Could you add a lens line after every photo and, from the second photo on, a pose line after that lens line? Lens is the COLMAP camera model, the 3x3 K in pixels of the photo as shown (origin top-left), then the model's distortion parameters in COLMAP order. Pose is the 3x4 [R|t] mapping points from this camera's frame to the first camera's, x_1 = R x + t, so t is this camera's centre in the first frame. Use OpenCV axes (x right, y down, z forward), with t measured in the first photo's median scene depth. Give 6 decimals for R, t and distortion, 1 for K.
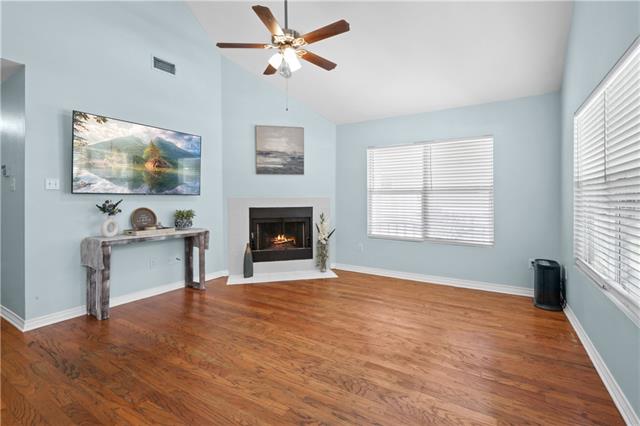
lens RADIAL K [[294.8, 0, 317.9], [0, 294.8, 199.3], [0, 0, 1]] dist [0.000419, -0.000186]
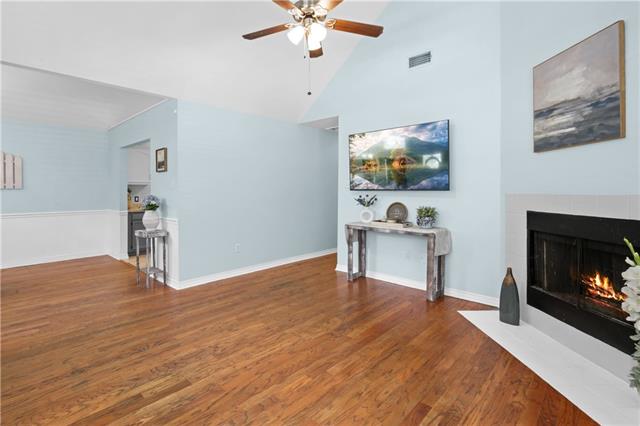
lens RADIAL K [[306.7, 0, 318.6], [0, 306.7, 190.6], [0, 0, 1]] dist [0.001875, -0.000545]
pose [[-0.186500, 0.002023, -0.982453, 0.625153], [0.000413, 0.999998, 0.001981, -0.018923], [0.982455, -0.000036, -0.186501, 0.968723]]
